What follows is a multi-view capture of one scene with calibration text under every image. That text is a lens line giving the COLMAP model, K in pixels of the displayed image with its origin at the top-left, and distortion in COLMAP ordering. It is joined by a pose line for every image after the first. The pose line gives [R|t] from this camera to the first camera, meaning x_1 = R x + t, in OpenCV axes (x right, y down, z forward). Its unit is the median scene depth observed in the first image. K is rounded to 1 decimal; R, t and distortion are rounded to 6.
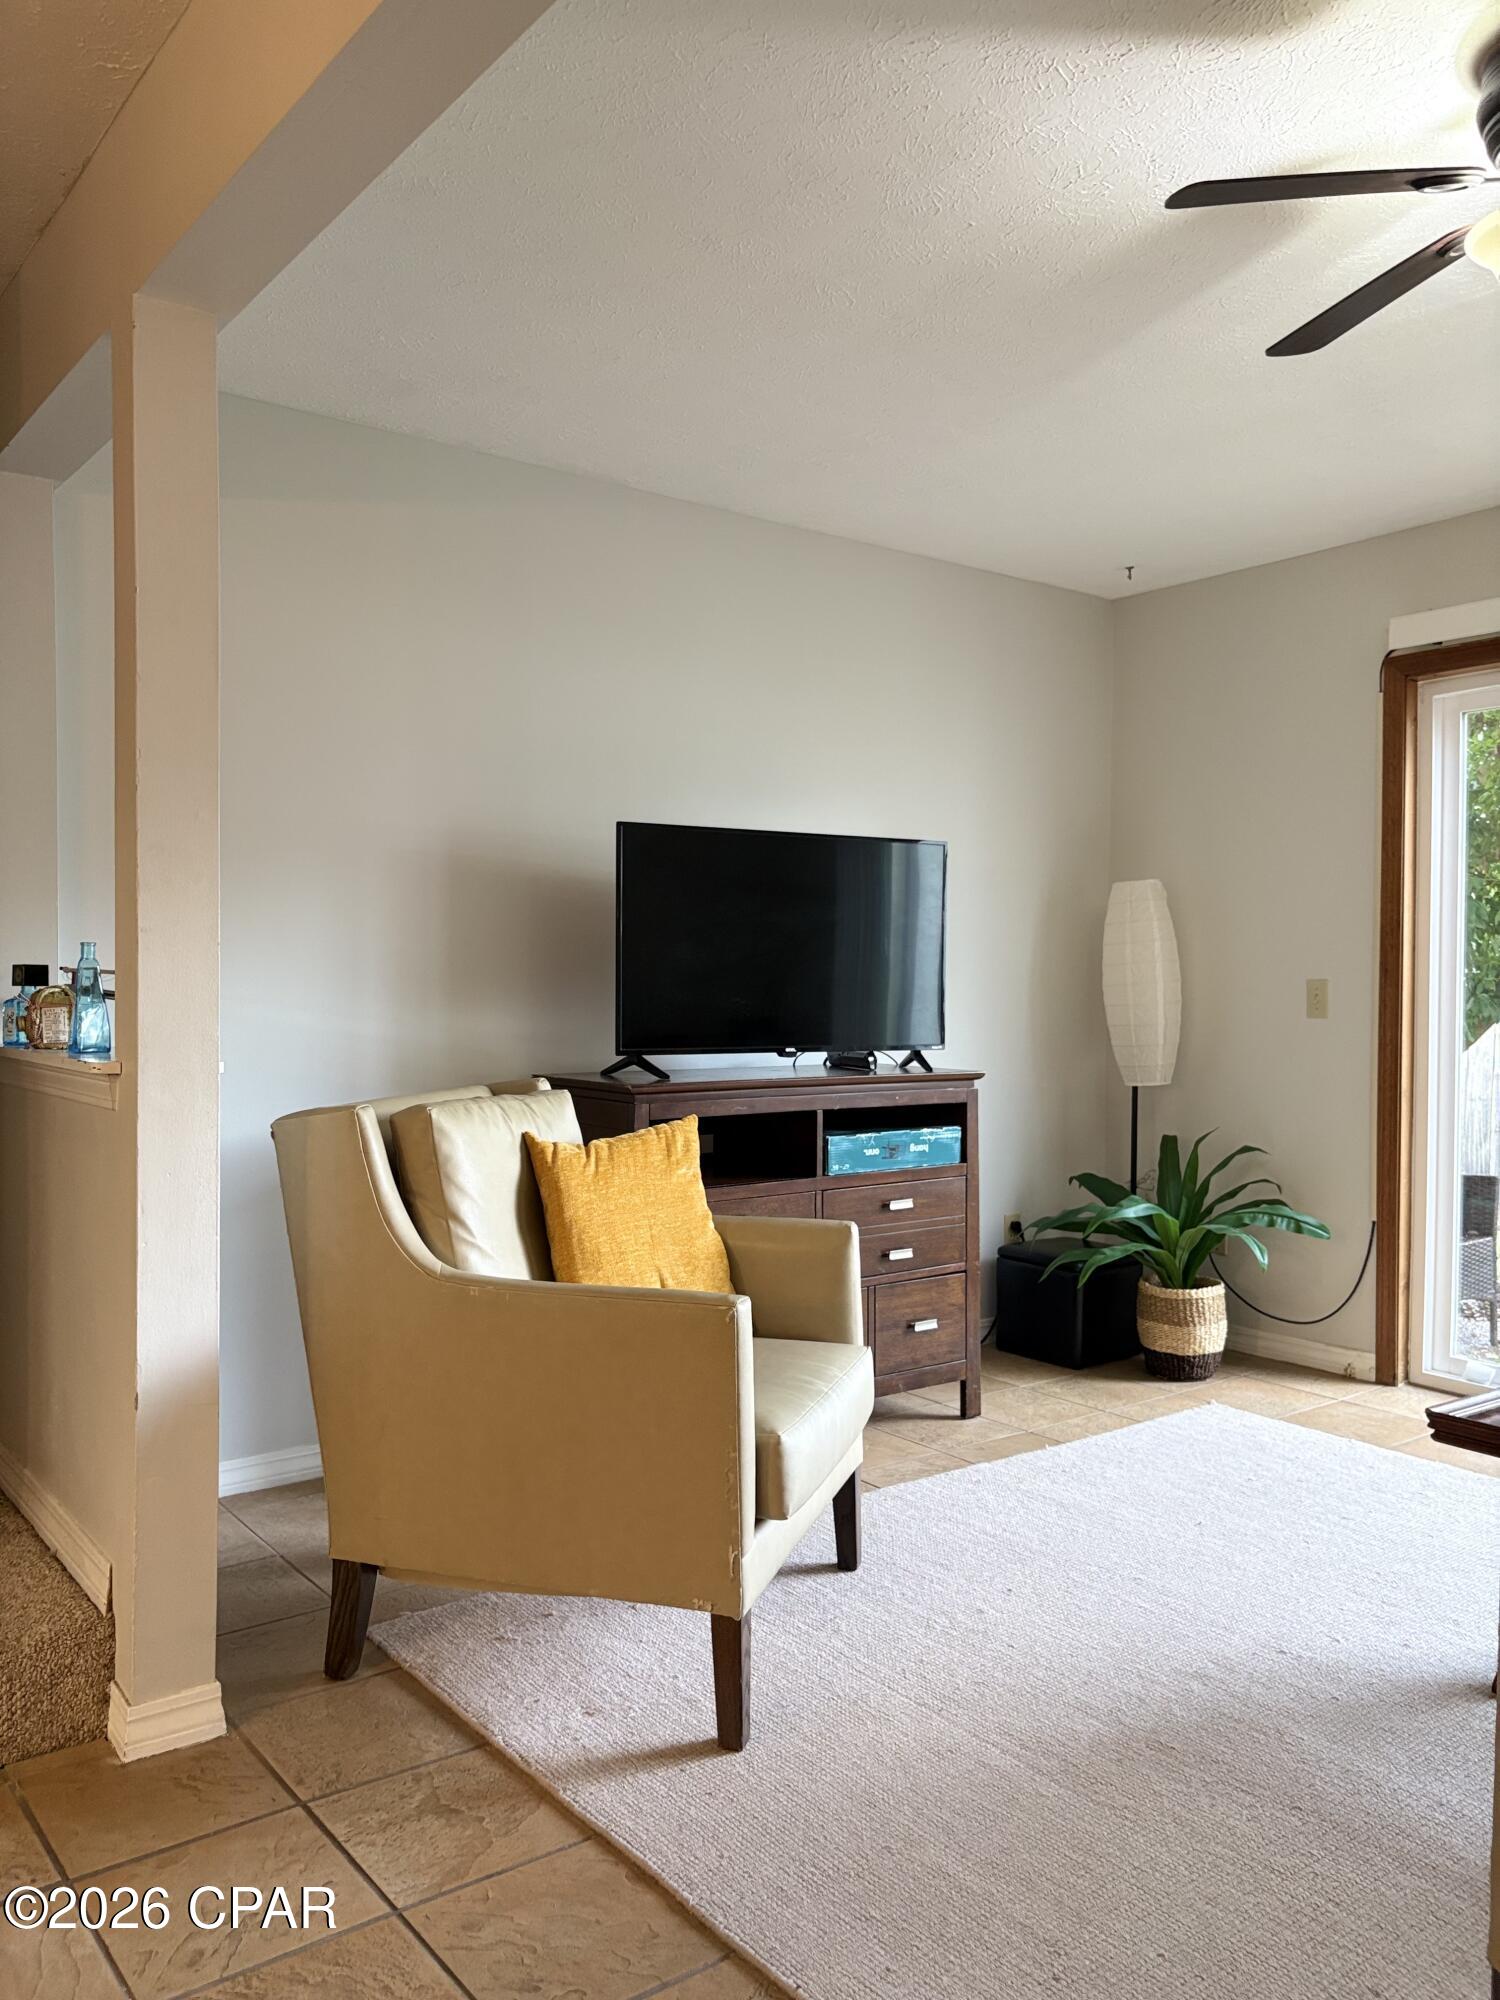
lens RADIAL K [[1493.2, 0, 750.0], [0, 1493.2, 1000.0], [0, 0, 1]] dist [0.006487, 0.000031]
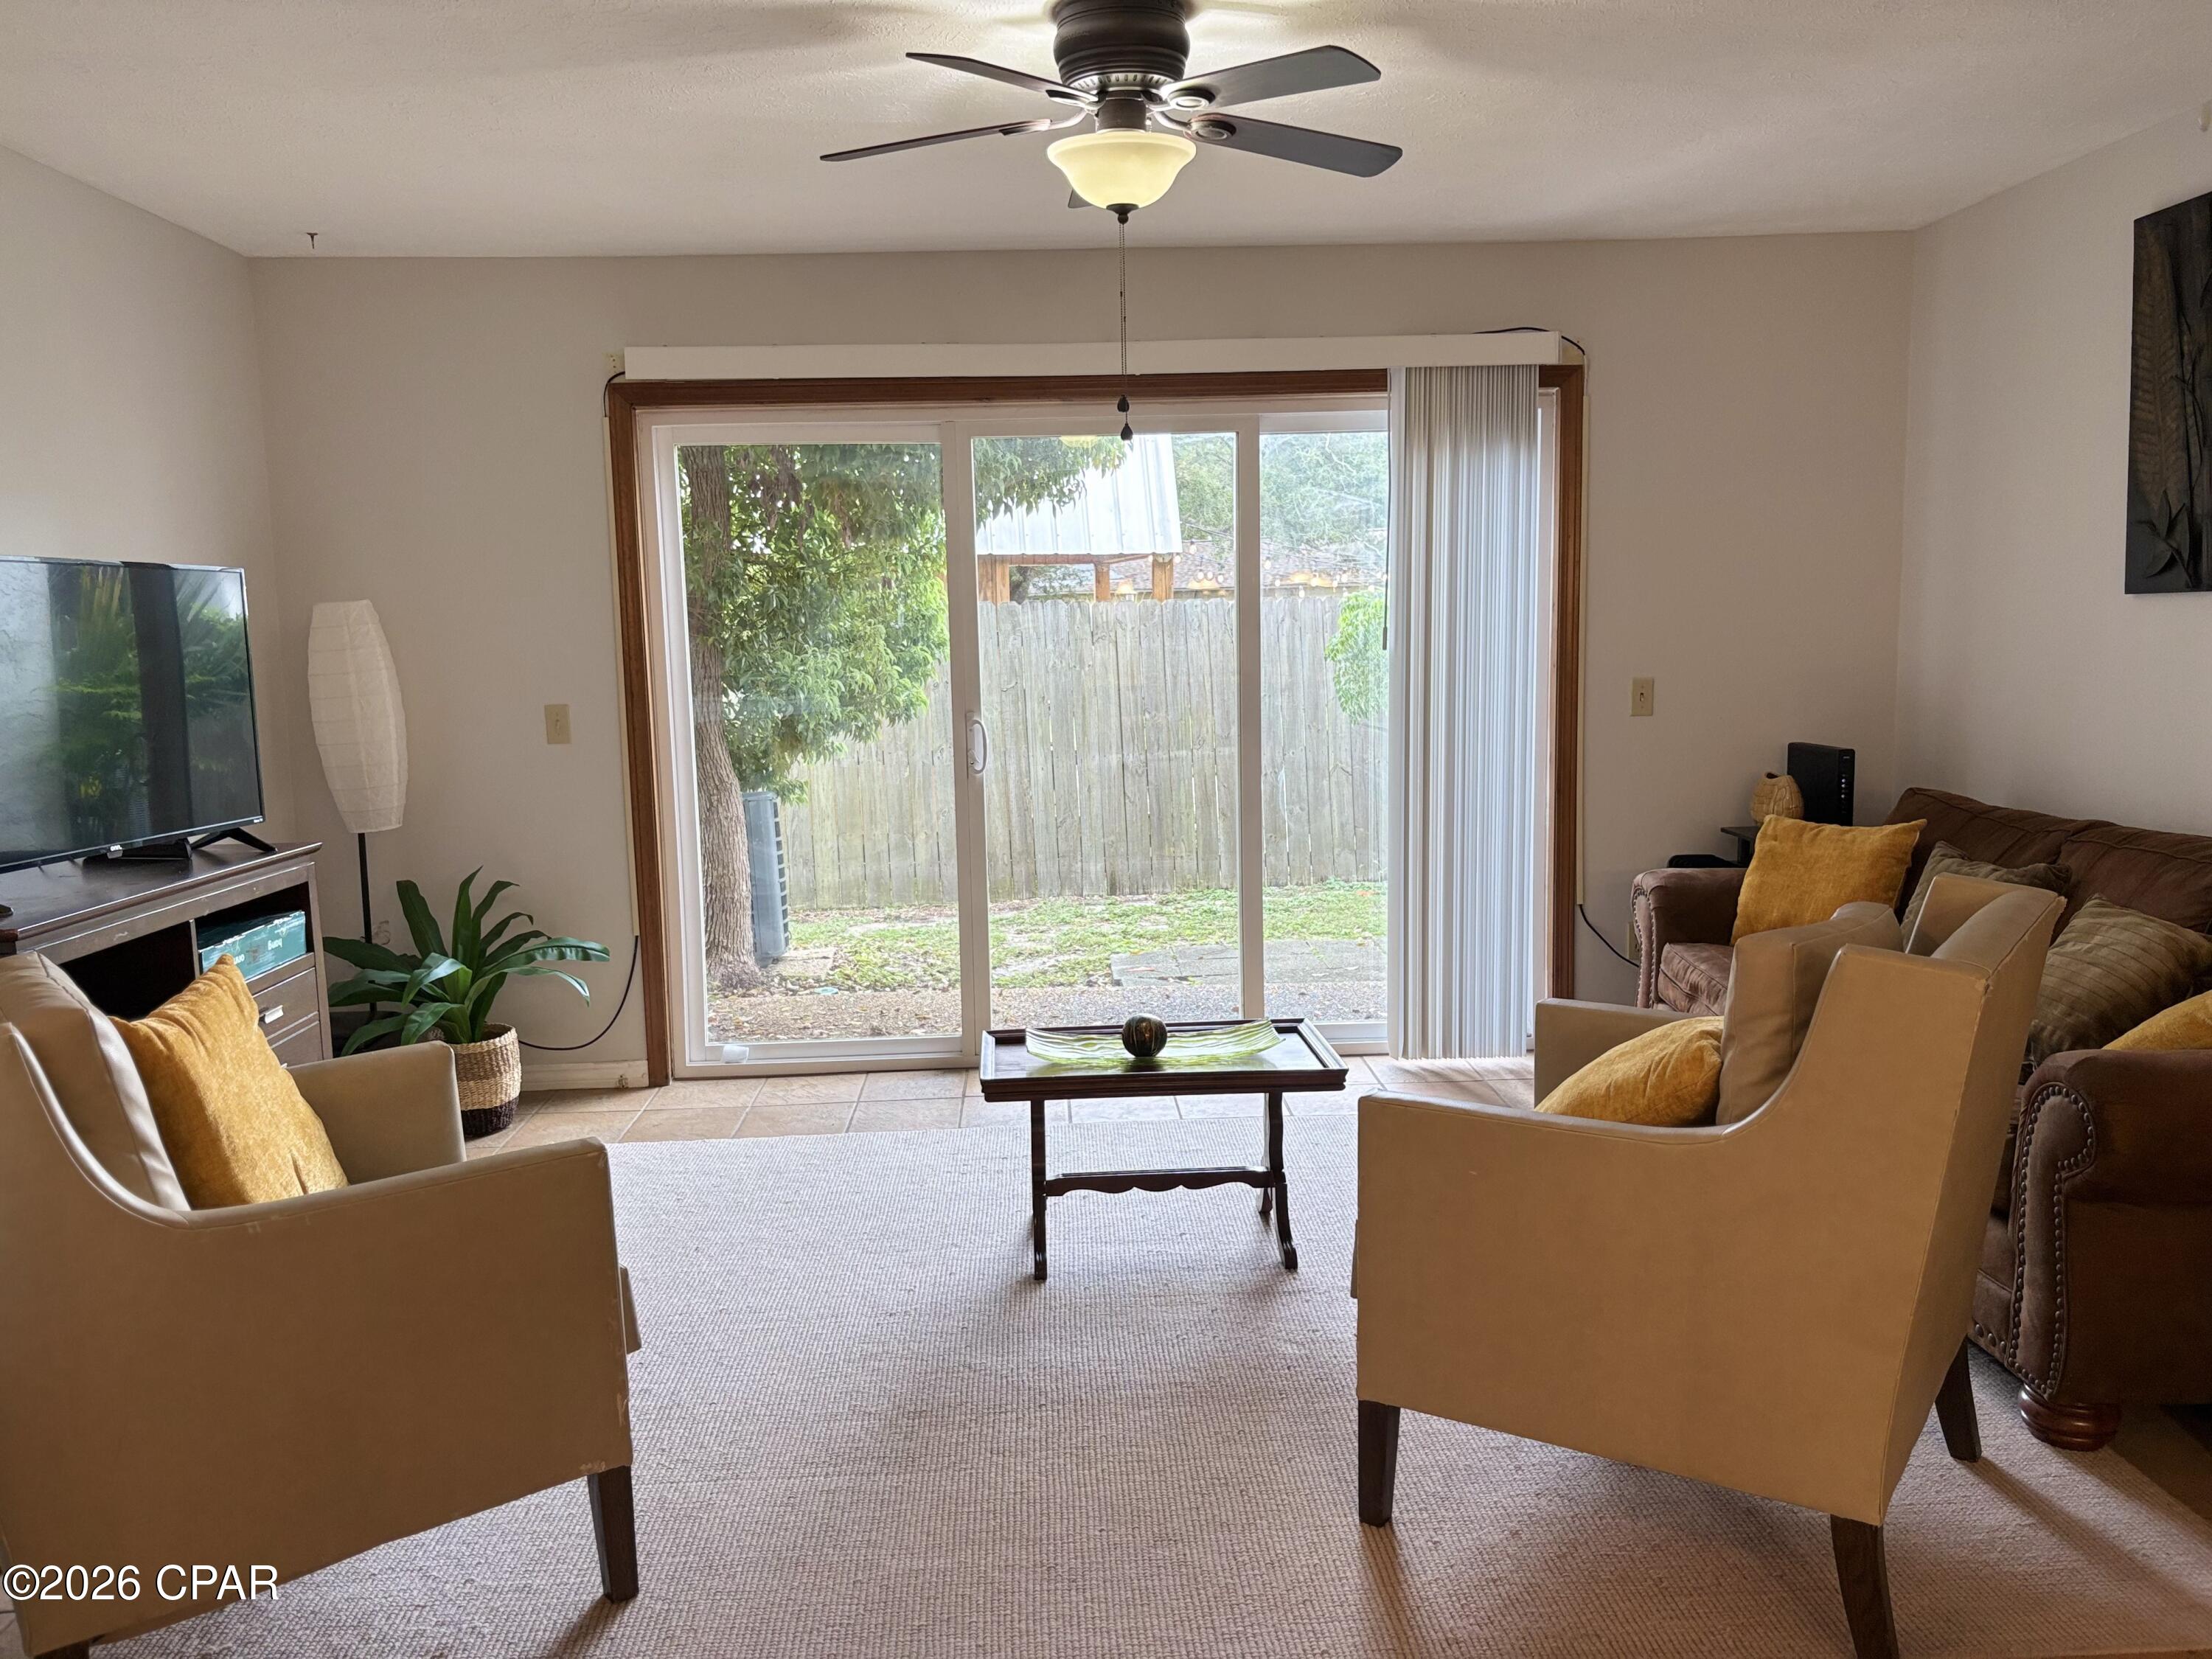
lens RADIAL K [[1651.5, 0, 1086.9], [0, 1651.5, 820.8], [0, 0, 1]] dist [0.006487, 0.000031]
pose [[0.573533, -0.117410, 0.810725, -0.329259], [0.040168, 0.992516, 0.115320, -0.051806], [-0.818197, -0.033574, 0.573957, 0.089213]]
